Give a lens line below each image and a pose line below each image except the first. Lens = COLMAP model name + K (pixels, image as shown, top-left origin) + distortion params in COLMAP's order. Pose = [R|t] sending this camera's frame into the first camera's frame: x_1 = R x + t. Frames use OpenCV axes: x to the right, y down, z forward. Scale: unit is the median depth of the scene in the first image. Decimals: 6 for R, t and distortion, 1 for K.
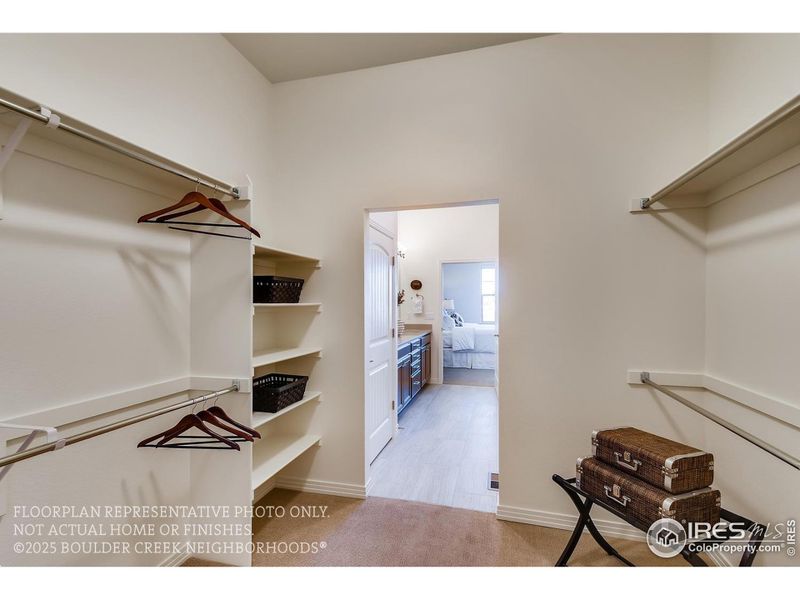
lens RADIAL K [[360.9, 0, 401.4], [0, 360.9, 298.7], [0, 0, 1]] dist [0.019412, -0.000129]
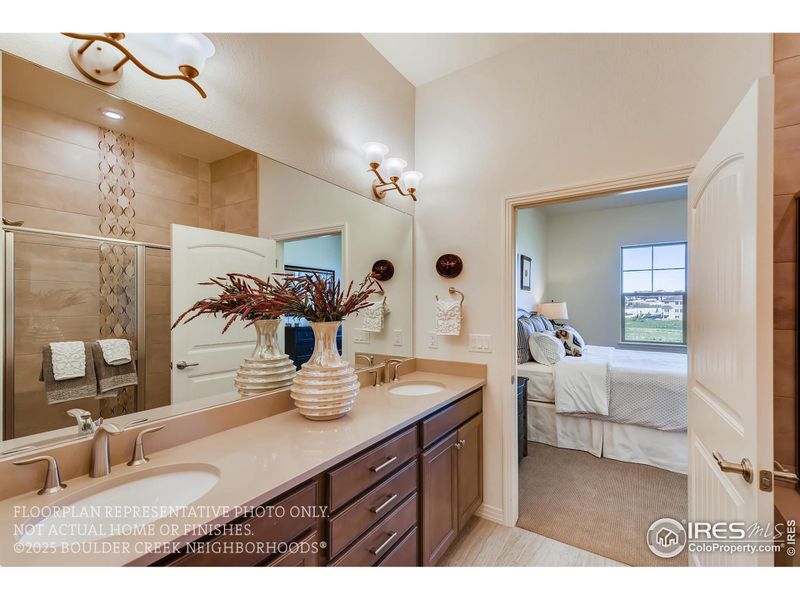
lens RADIAL K [[360.9, 0, 402.1], [0, 360.9, 306.0], [0, 0, 1]] dist [0.019412, -0.000129]
pose [[0.951433, -0.006499, -0.307786, 0.098900], [0.008949, 0.999938, 0.006551, 0.003369], [0.307724, -0.008987, 0.951433, 0.501808]]
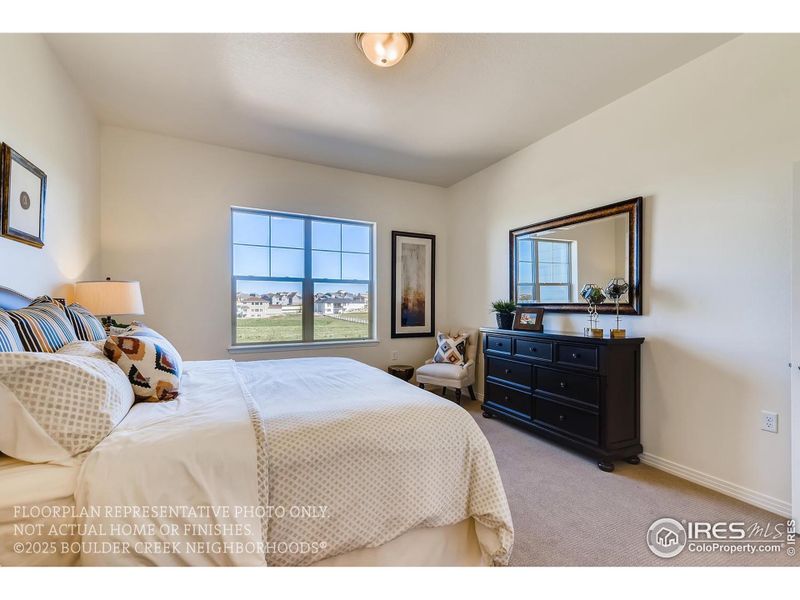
lens RADIAL K [[360.9, 0, 405.8], [0, 360.9, 300.5], [0, 0, 1]] dist [0.019412, -0.000129]
pose [[0.741257, -0.000337, 0.671221, 0.140556], [0.003455, 0.999989, -0.003314, 0.026224], [-0.671212, 0.004776, 0.741250, 0.841509]]
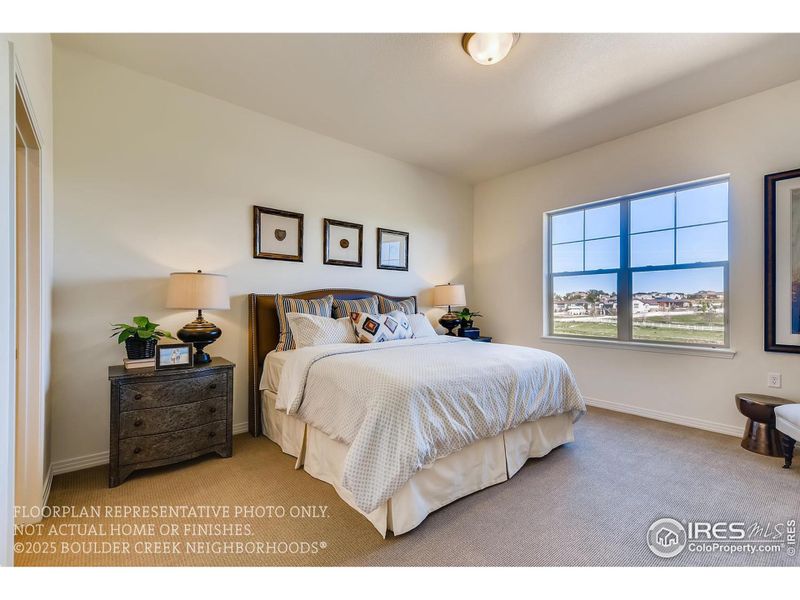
lens RADIAL K [[360.9, 0, 398.6], [0, 360.9, 301.9], [0, 0, 1]] dist [0.019412, -0.000129]
pose [[0.823178, -0.012929, -0.567636, 0.466281], [0.009491, 0.999914, -0.009012, 0.038121], [0.567704, 0.002031, 0.823230, 0.768590]]
